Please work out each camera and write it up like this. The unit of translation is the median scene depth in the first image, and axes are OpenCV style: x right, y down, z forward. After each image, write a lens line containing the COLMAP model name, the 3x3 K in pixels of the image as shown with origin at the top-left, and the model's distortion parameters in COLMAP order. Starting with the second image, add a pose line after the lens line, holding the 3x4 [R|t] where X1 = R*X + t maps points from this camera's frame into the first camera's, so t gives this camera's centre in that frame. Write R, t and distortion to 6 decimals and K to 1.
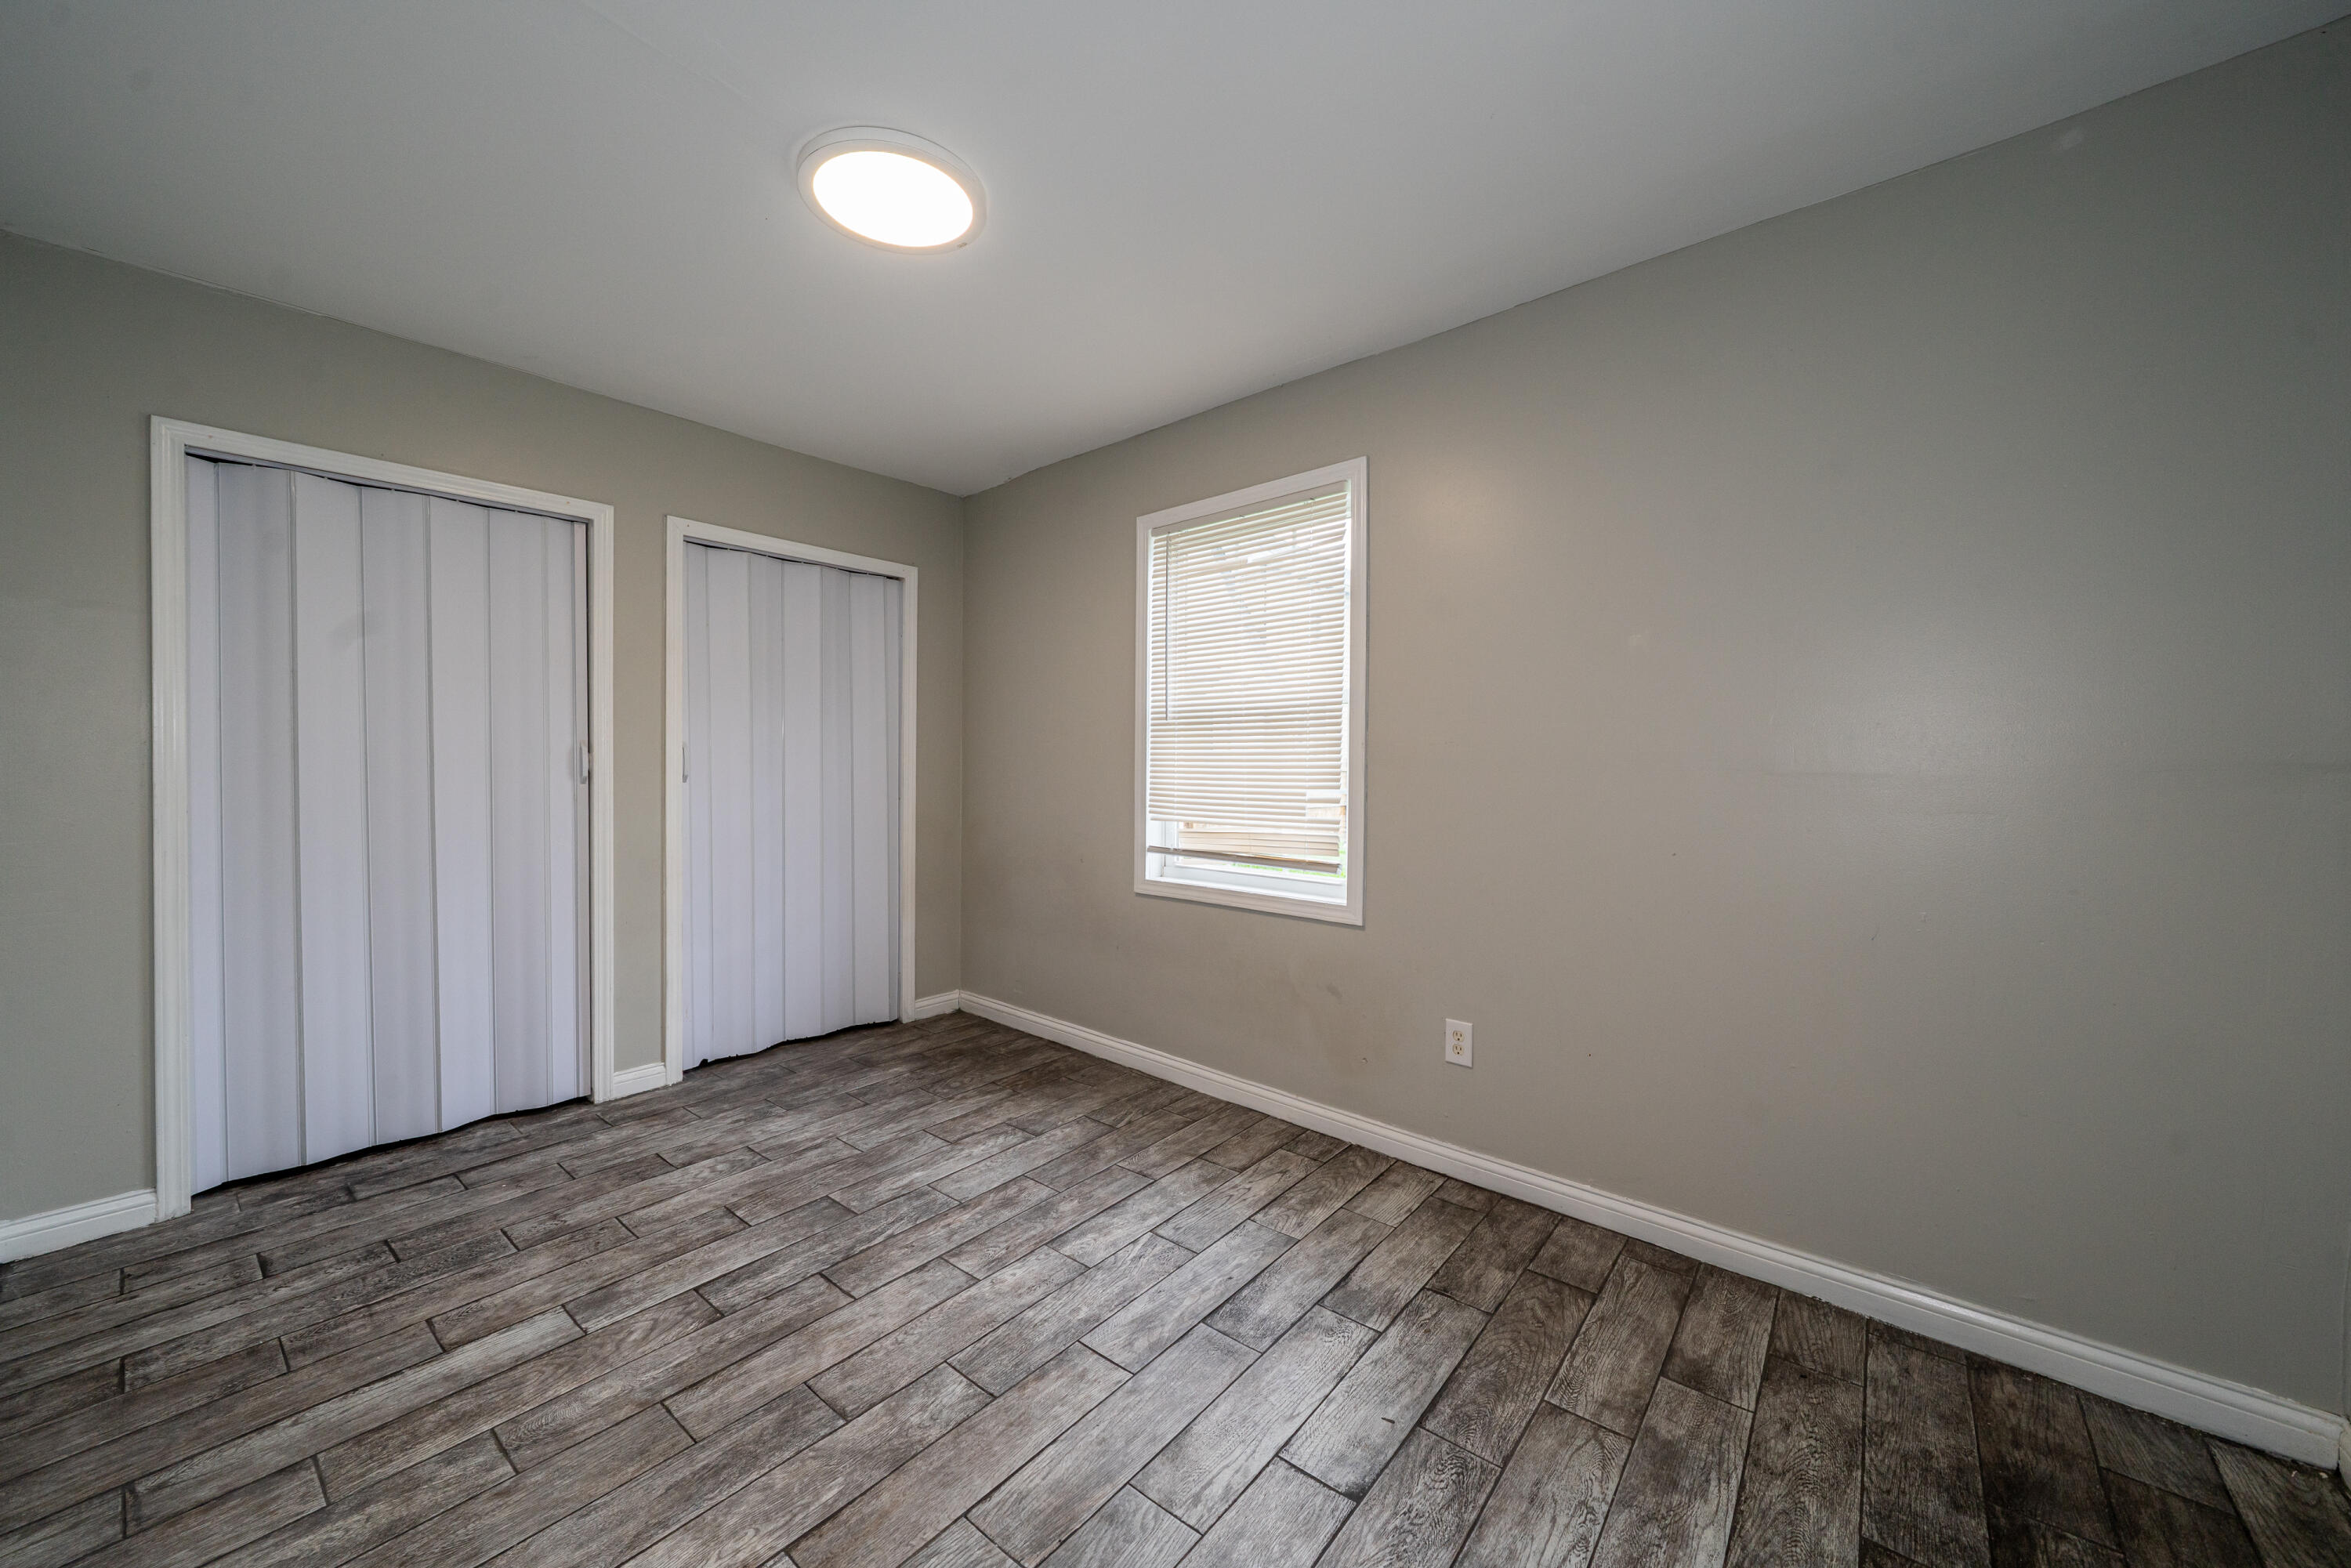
lens RADIAL K [[810.4, 0, 1174.0], [0, 810.4, 772.7], [0, 0, 1]] dist [-0.000577, -0.000103]
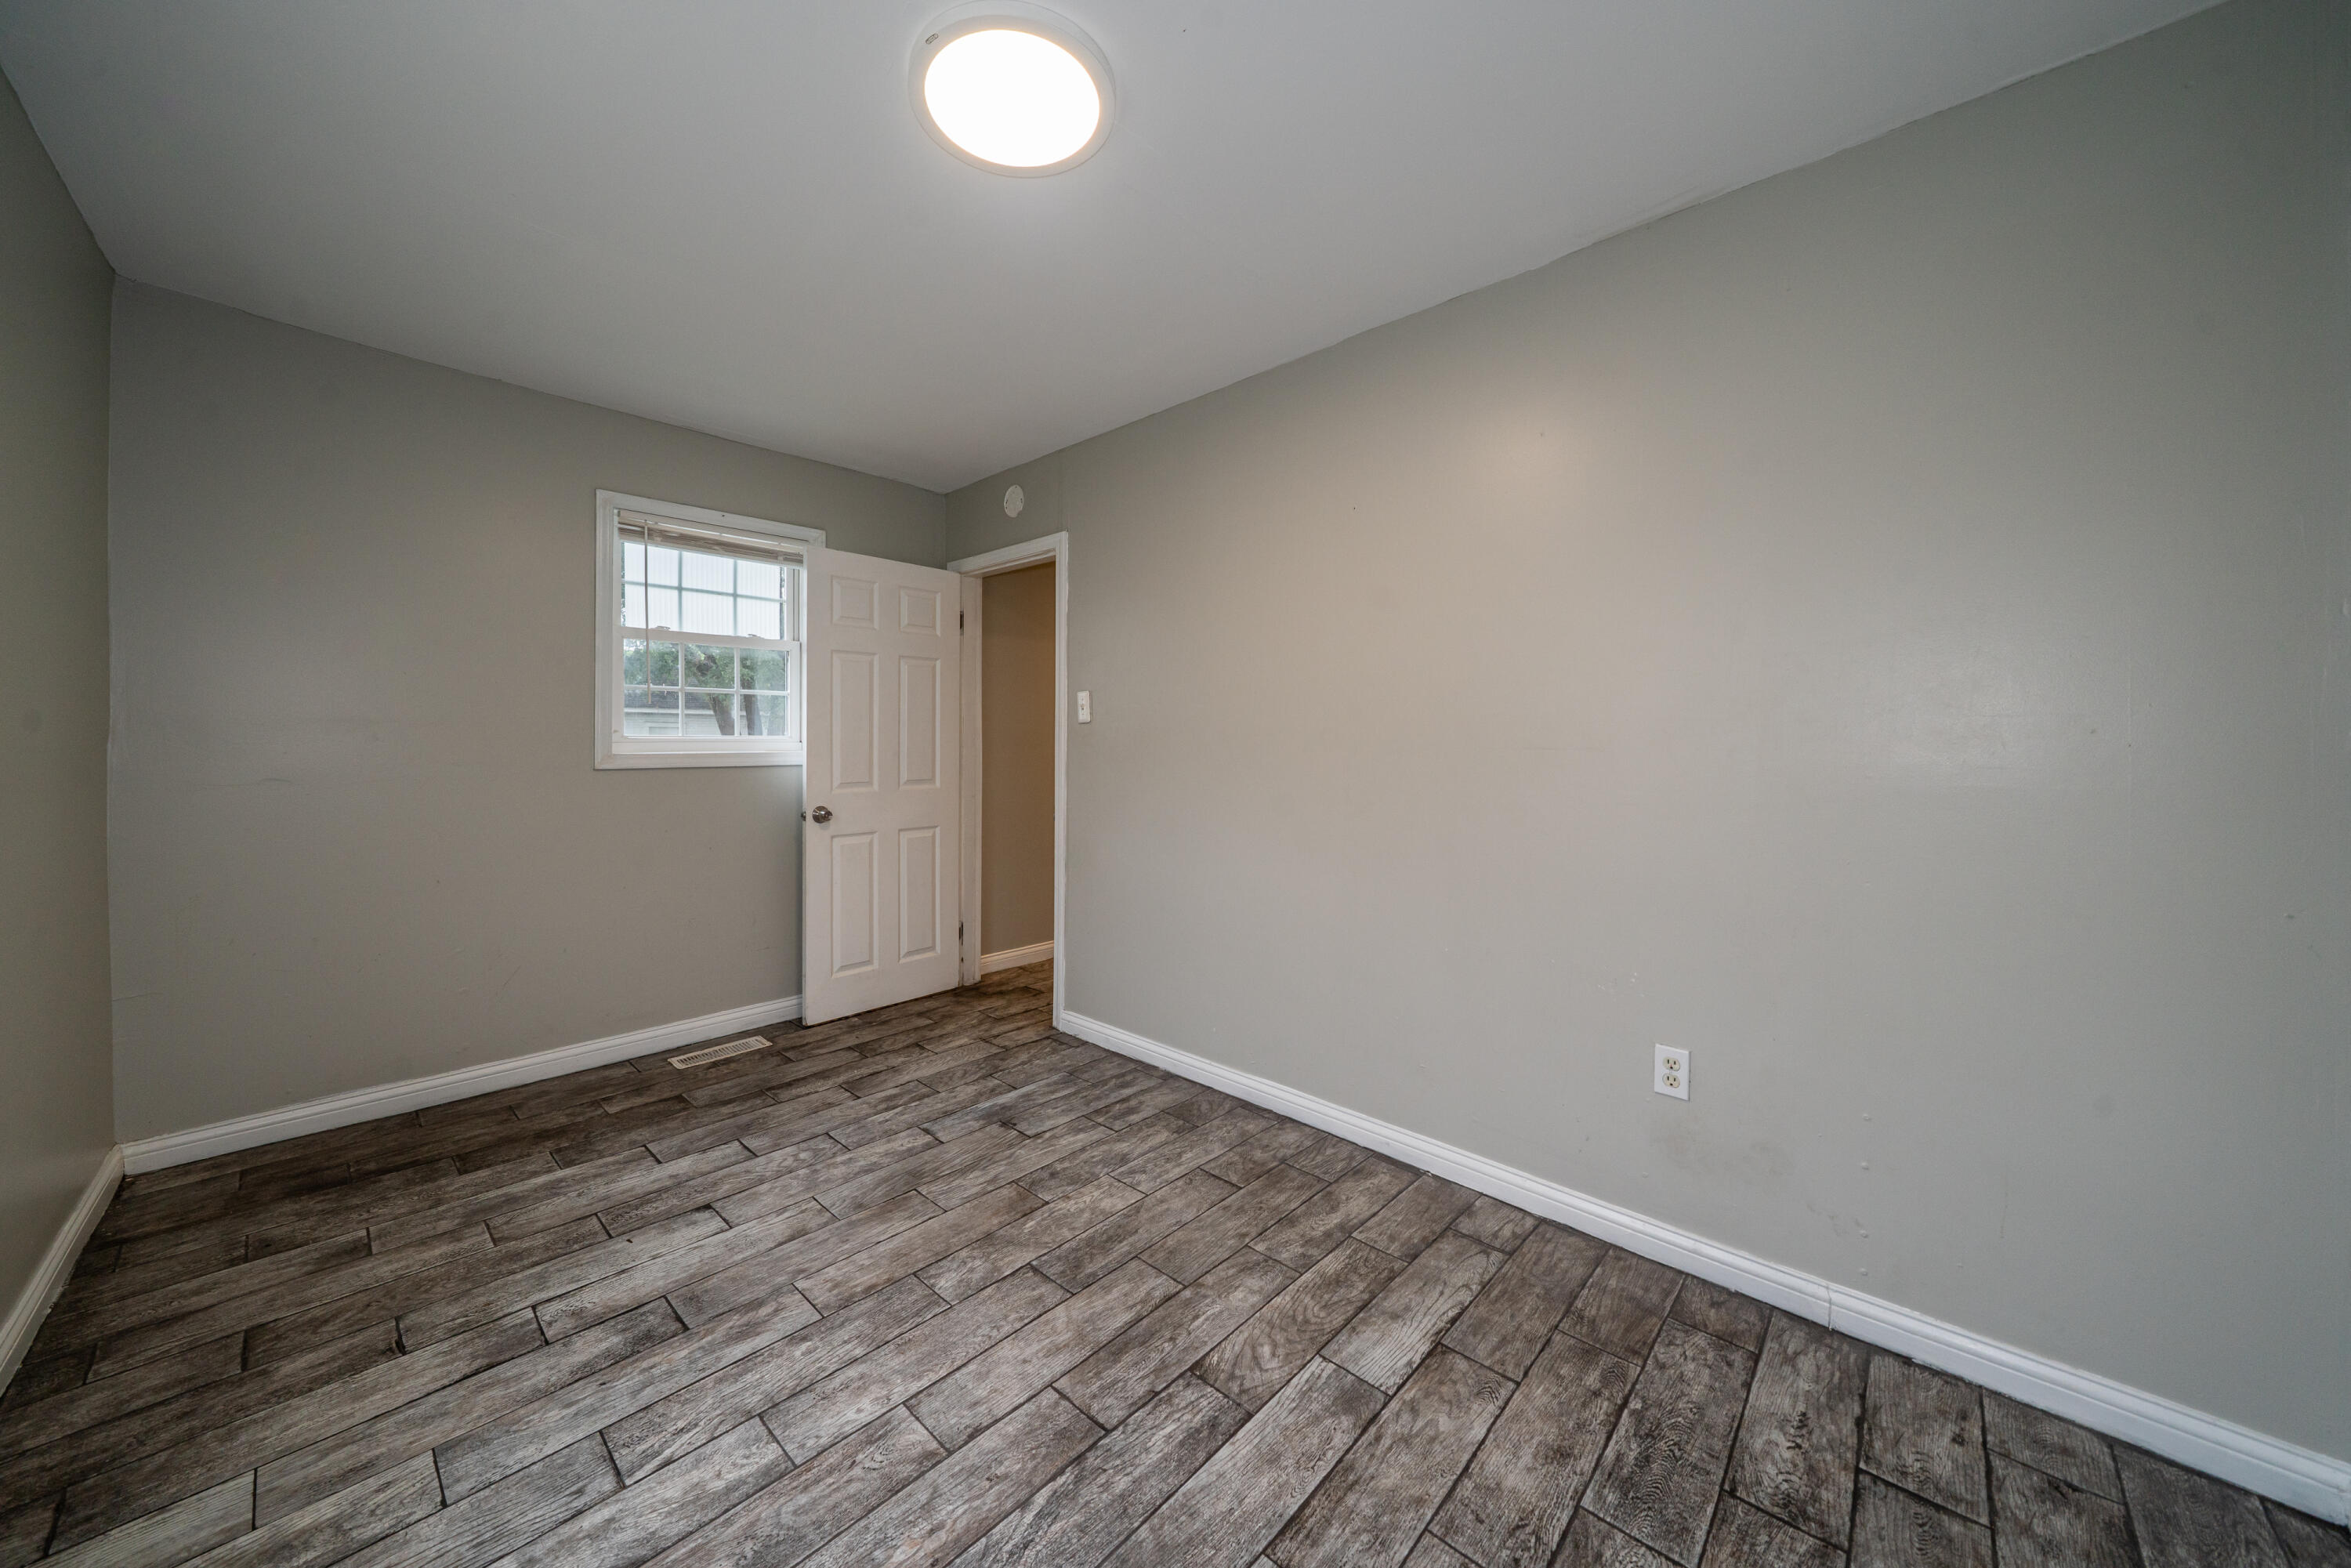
lens RADIAL K [[810.4, 0, 1176.2], [0, 810.4, 766.3], [0, 0, 1]] dist [-0.000577, -0.000103]
pose [[-0.998832, -0.010154, 0.047249, -0.591171], [-0.008410, 0.999281, 0.036967, -0.037149], [-0.047590, 0.036527, -0.998199, 1.928293]]
